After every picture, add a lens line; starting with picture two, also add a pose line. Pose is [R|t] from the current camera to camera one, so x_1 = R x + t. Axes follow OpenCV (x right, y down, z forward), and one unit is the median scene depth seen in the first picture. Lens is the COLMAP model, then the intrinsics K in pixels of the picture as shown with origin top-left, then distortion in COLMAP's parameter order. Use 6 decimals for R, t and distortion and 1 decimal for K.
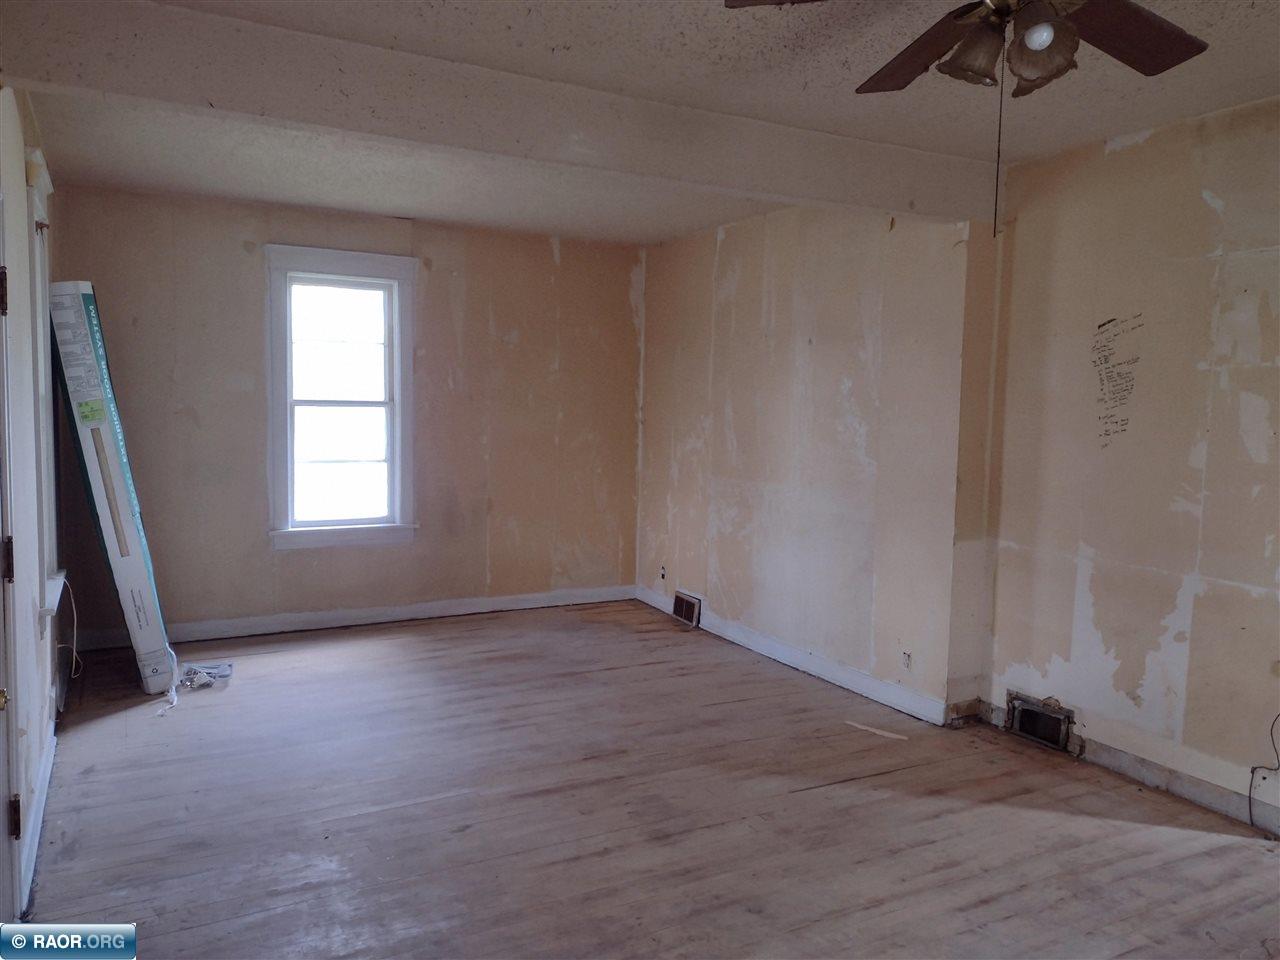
lens RADIAL K [[959.9, 0, 636.5], [0, 959.9, 481.2], [0, 0, 1]] dist [0.042566, -0.037309]
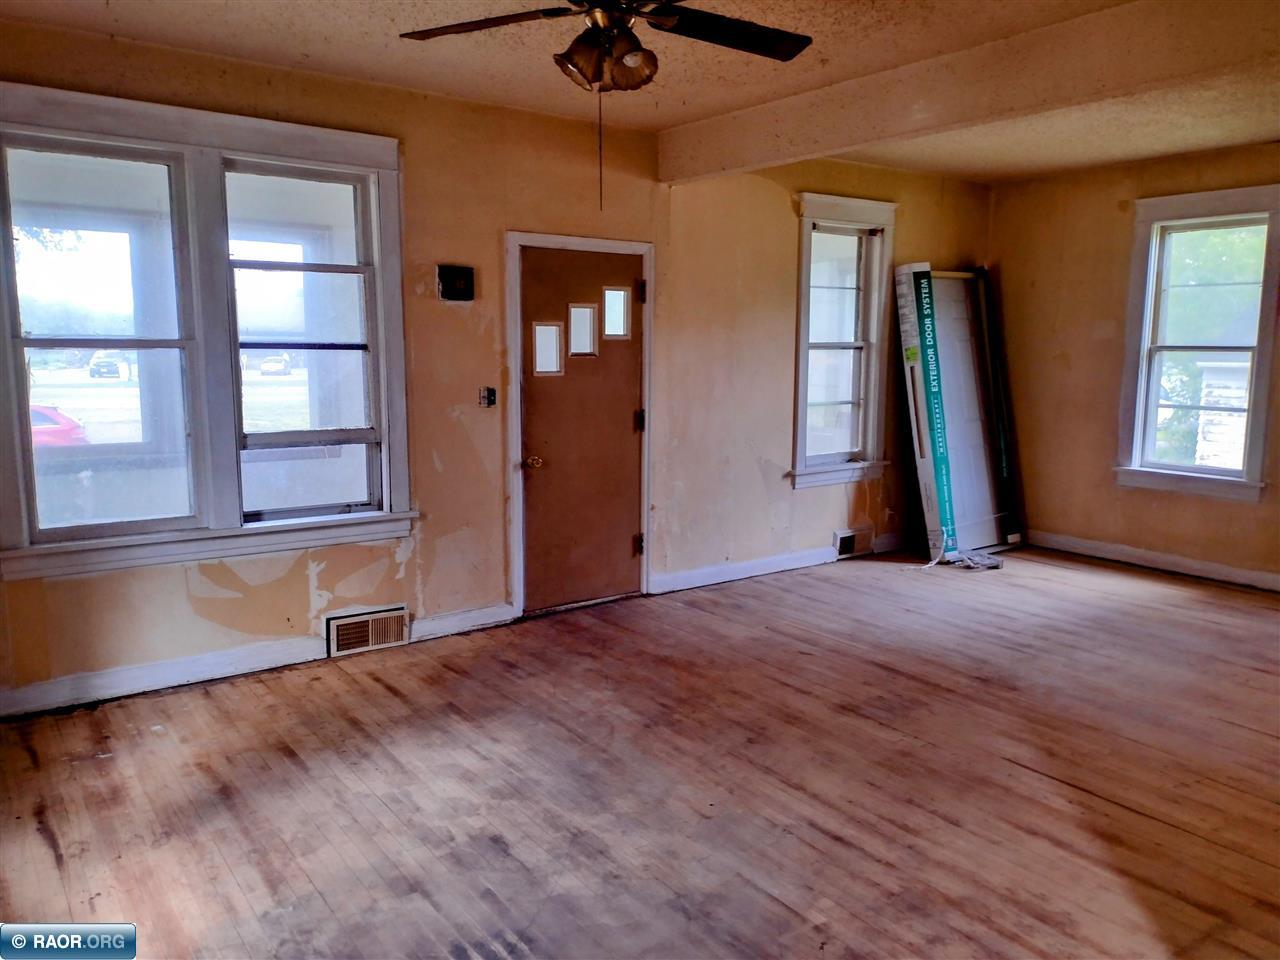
lens RADIAL K [[959.9, 0, 638.1], [0, 959.9, 475.5], [0, 0, 1]] dist [0.042566, -0.037309]
pose [[0.125838, 0.117524, -0.985065, 1.044674], [-0.089308, 0.990268, 0.106737, -0.012992], [0.988023, 0.074542, 0.135109, 0.534657]]
